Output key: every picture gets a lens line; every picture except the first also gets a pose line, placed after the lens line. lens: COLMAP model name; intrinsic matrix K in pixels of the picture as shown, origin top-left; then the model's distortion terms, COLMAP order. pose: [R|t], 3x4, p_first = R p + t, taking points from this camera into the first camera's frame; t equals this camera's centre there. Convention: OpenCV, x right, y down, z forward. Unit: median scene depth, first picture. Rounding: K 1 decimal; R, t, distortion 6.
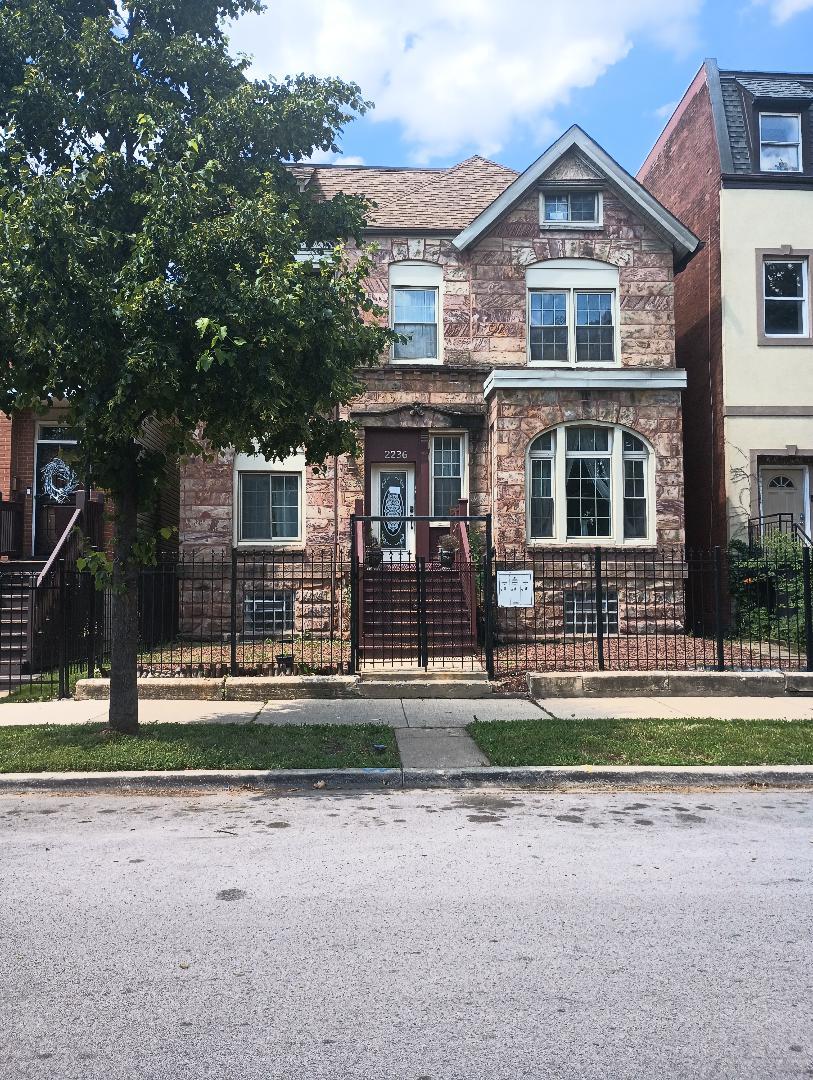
lens RADIAL K [[899.7, 0, 407.2], [0, 899.7, 538.8], [0, 0, 1]] dist [0.054905, -0.066662]
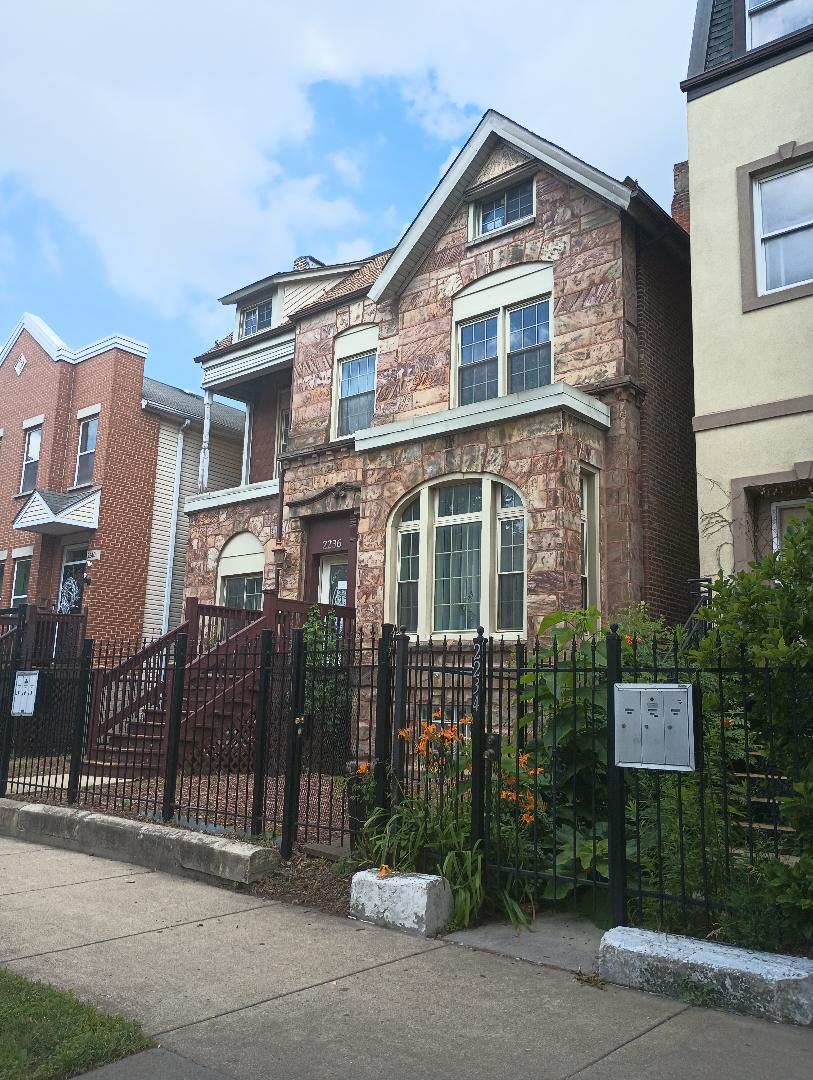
lens RADIAL K [[899.7, 0, 404.9], [0, 899.7, 537.6], [0, 0, 1]] dist [0.054905, -0.066662]
pose [[0.733539, -0.104938, -0.671498, 0.629468], [0.015386, 0.990319, -0.137953, 0.021863], [0.679474, 0.090862, 0.728052, 0.411539]]
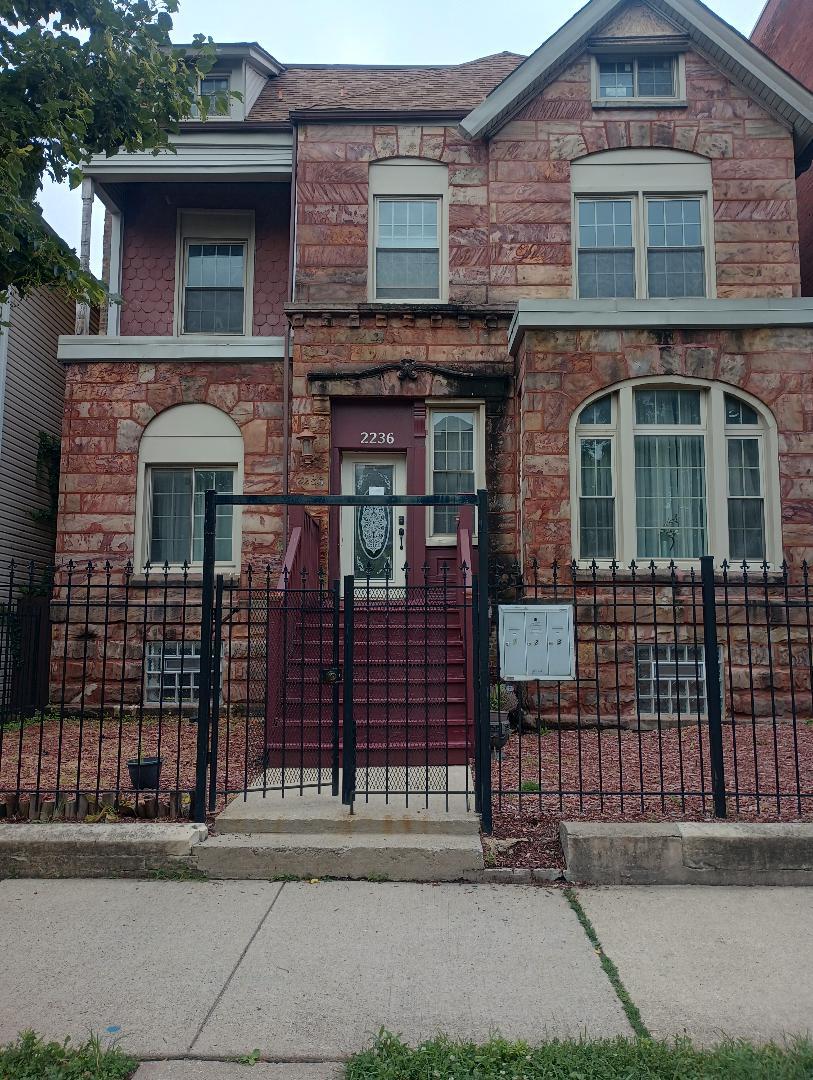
lens RADIAL K [[899.7, 0, 410.8], [0, 899.7, 539.5], [0, 0, 1]] dist [0.054905, -0.066662]
pose [[0.997939, -0.001774, -0.064142, 0.055394], [-0.001553, 0.998657, -0.051782, 0.016937], [0.064148, 0.051775, 0.996596, 0.336204]]
